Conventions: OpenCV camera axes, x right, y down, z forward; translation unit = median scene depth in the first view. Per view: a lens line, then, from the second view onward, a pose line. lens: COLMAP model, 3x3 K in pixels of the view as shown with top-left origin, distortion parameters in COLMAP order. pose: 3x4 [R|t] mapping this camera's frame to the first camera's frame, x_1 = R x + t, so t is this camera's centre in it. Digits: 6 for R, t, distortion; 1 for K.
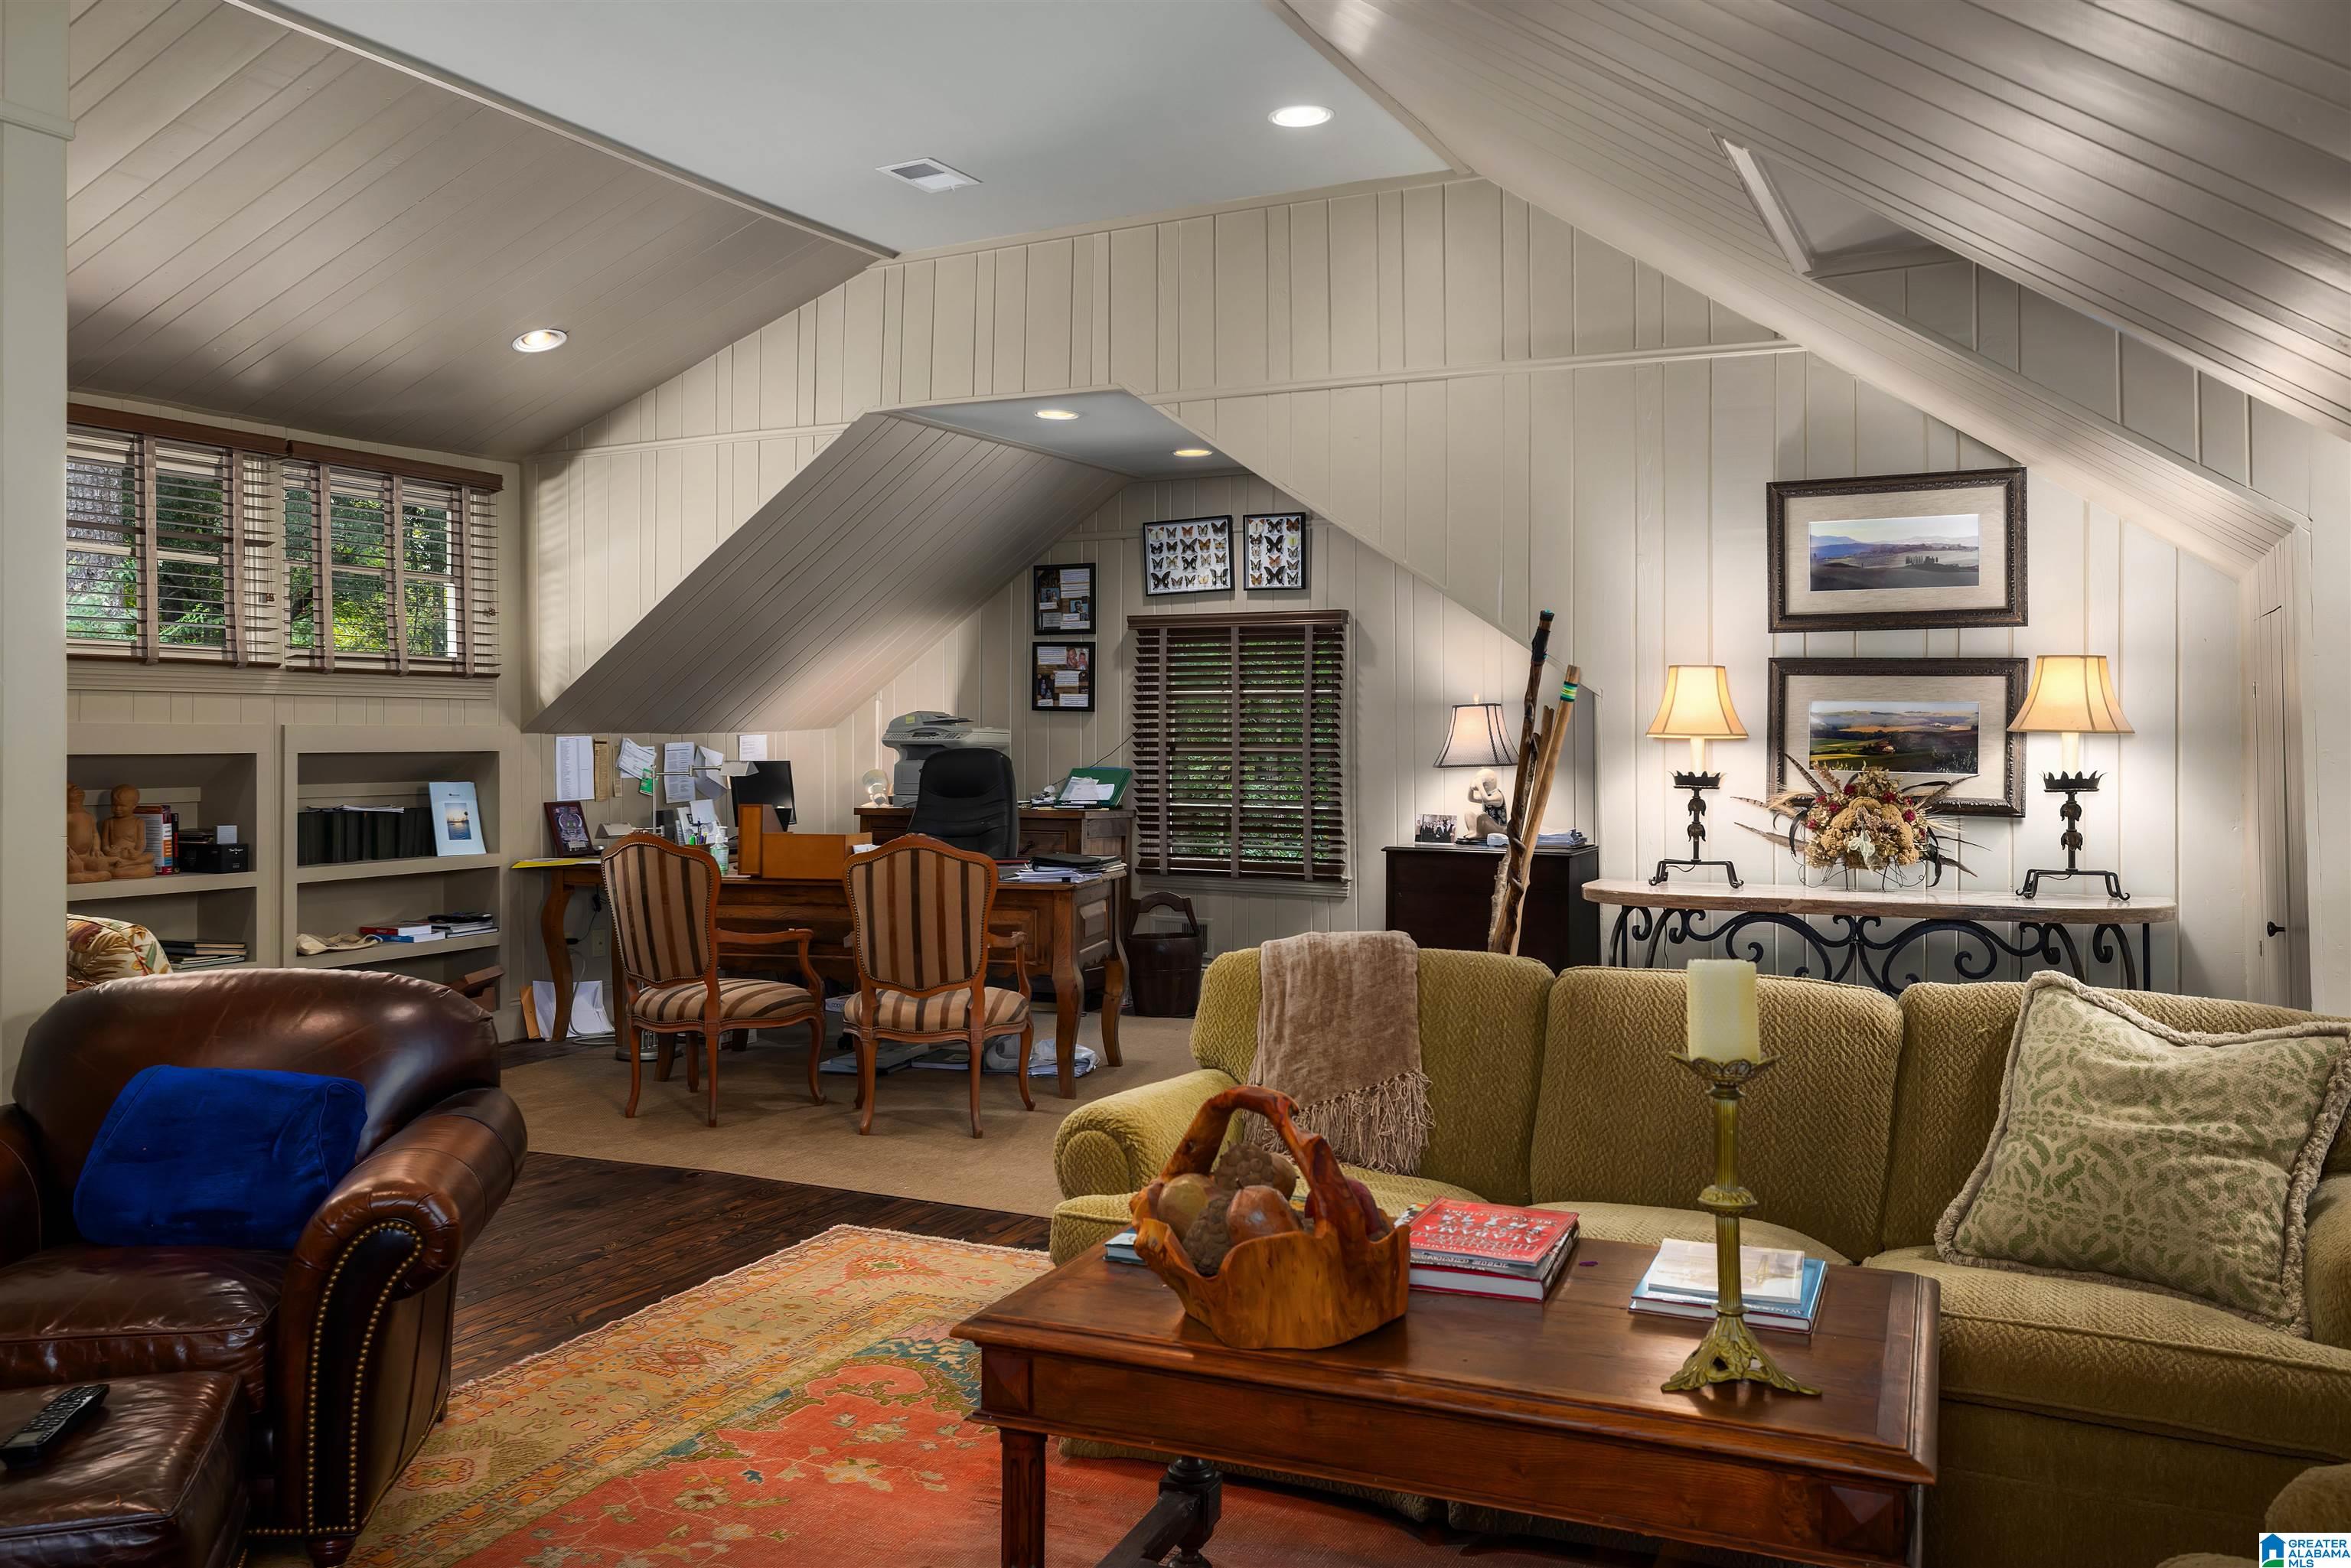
lens RADIAL K [[1830.0, 0, 1125.3], [0, 1830.0, 755.8], [0, 0, 1]] dist [-0.003262, 0.007065]
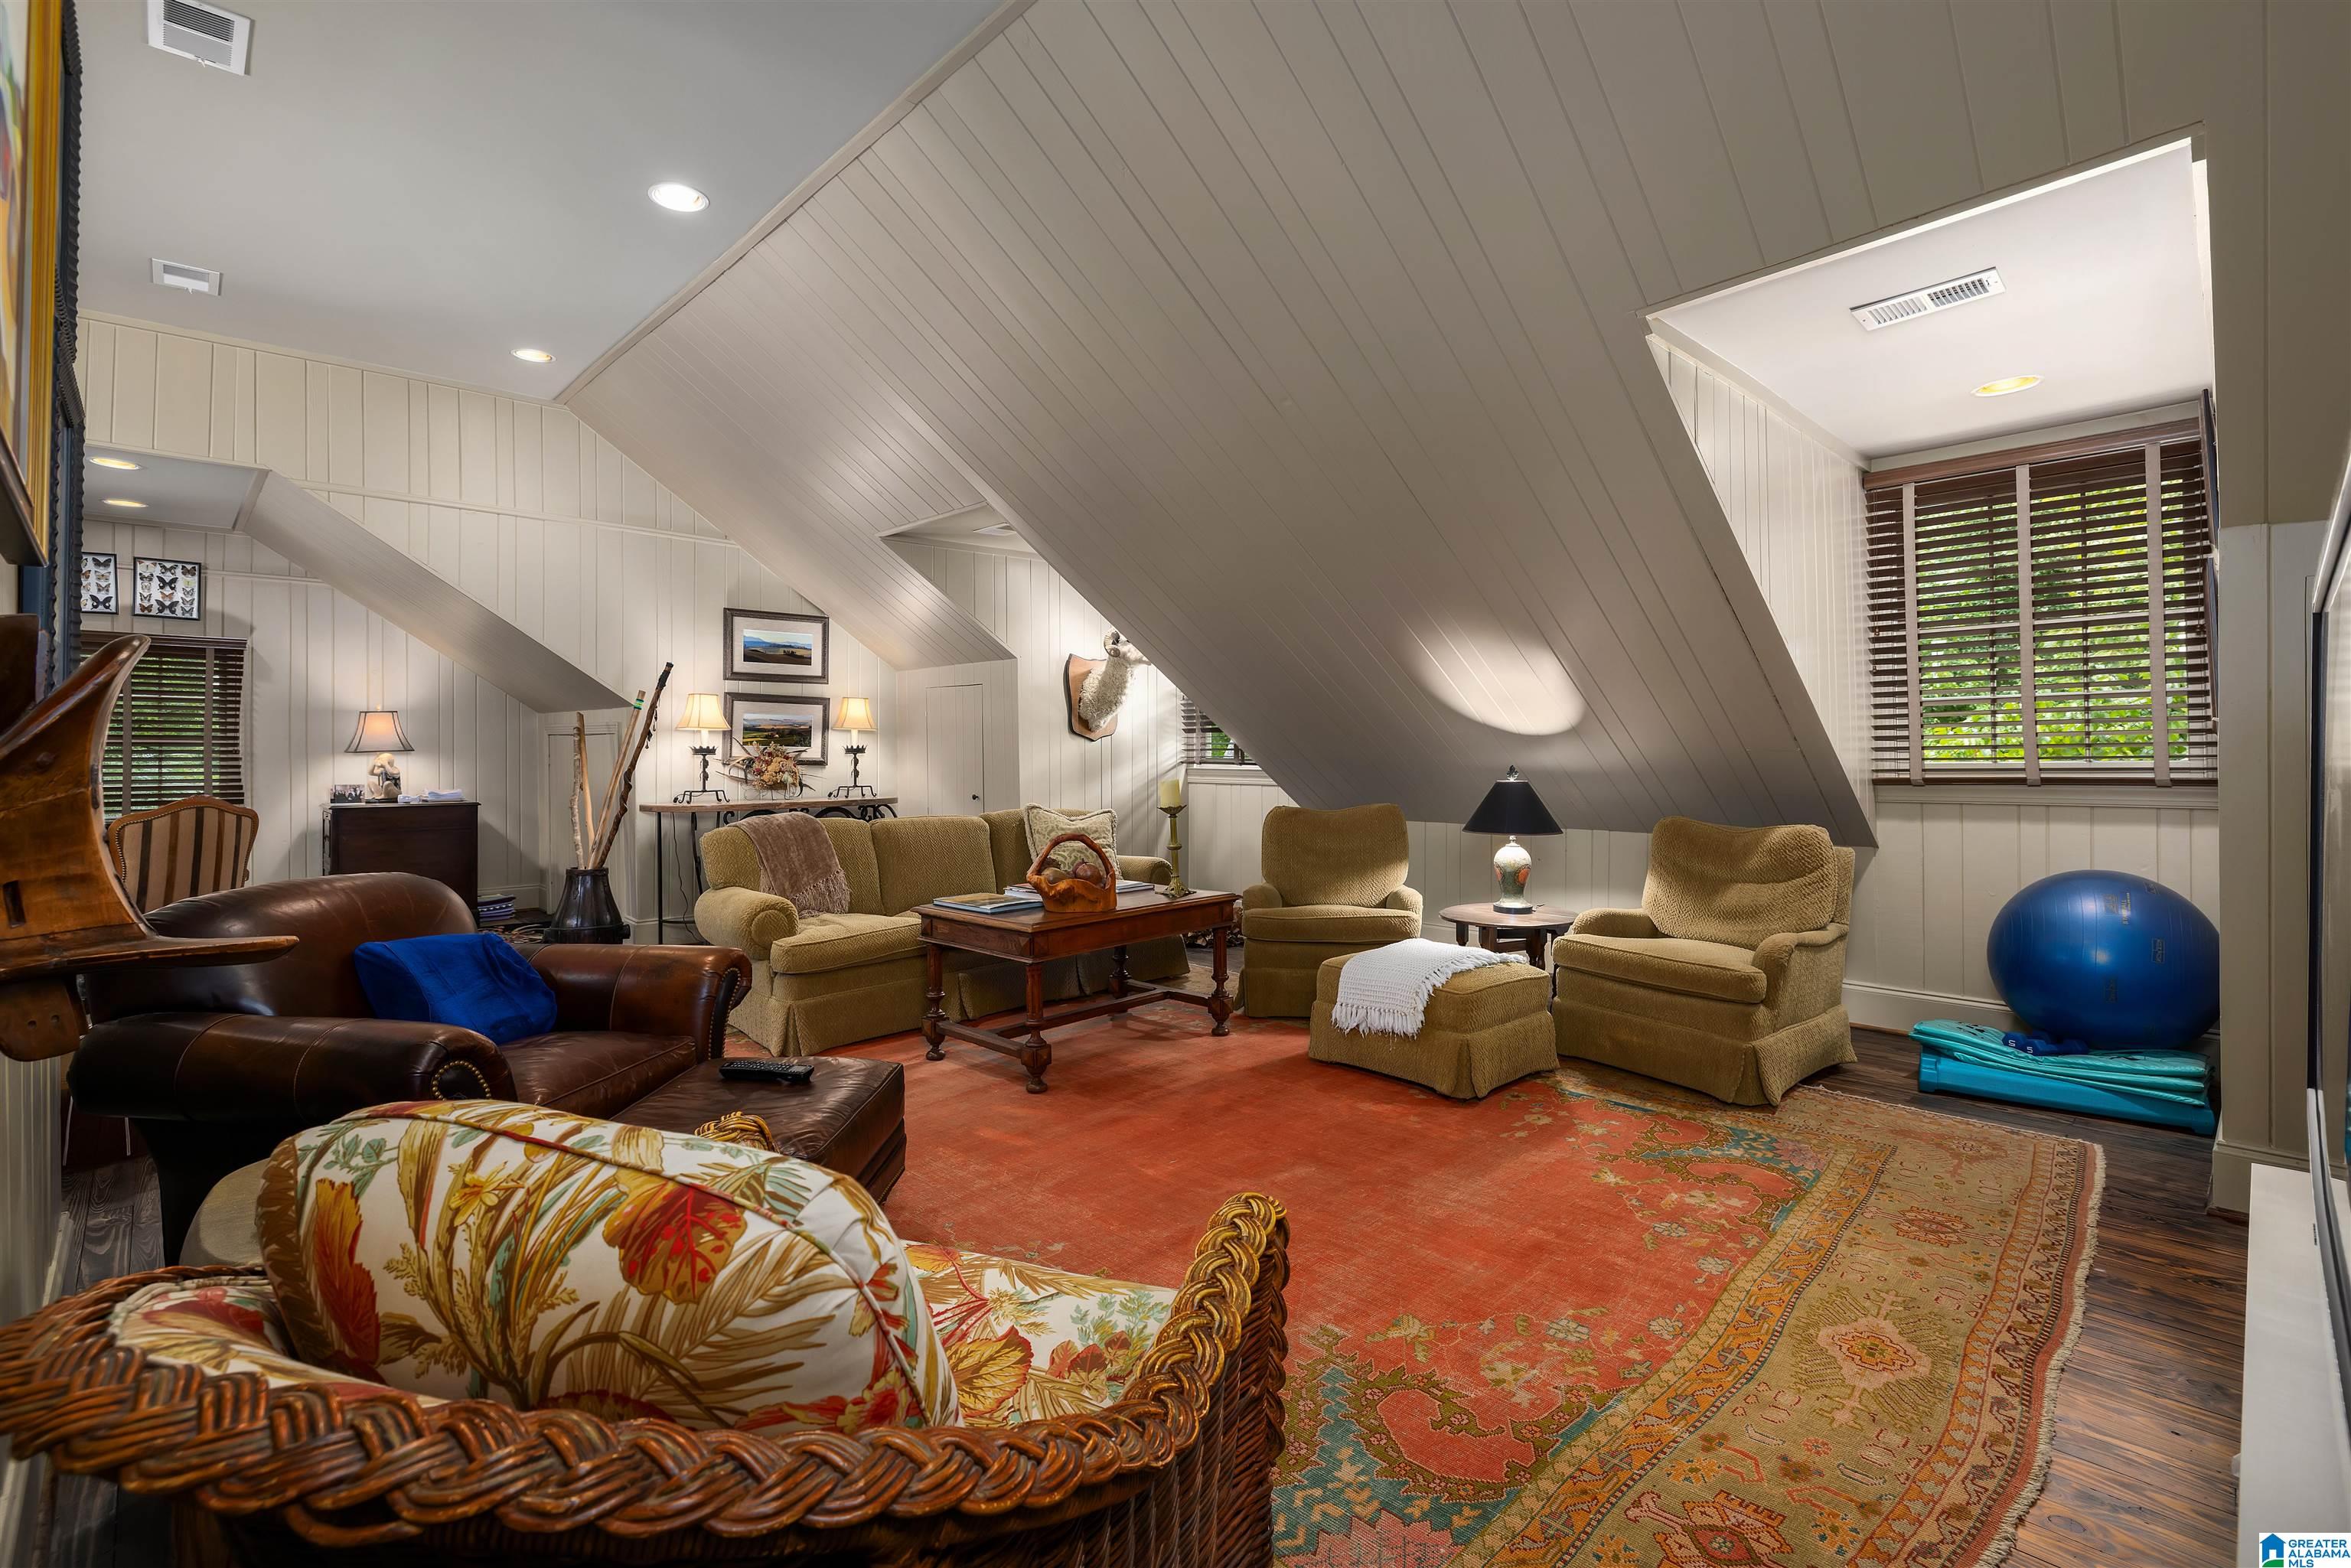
lens RADIAL K [[1085.0, 0, 1170.6], [0, 1085.0, 747.1], [0, 0, 1]] dist [-0.001501, -0.000178]
pose [[0.332438, 0.003172, 0.943120, -0.651420], [0.012344, 0.999894, -0.007714, 0.025185], [-0.943044, 0.014206, 0.332364, 0.115569]]
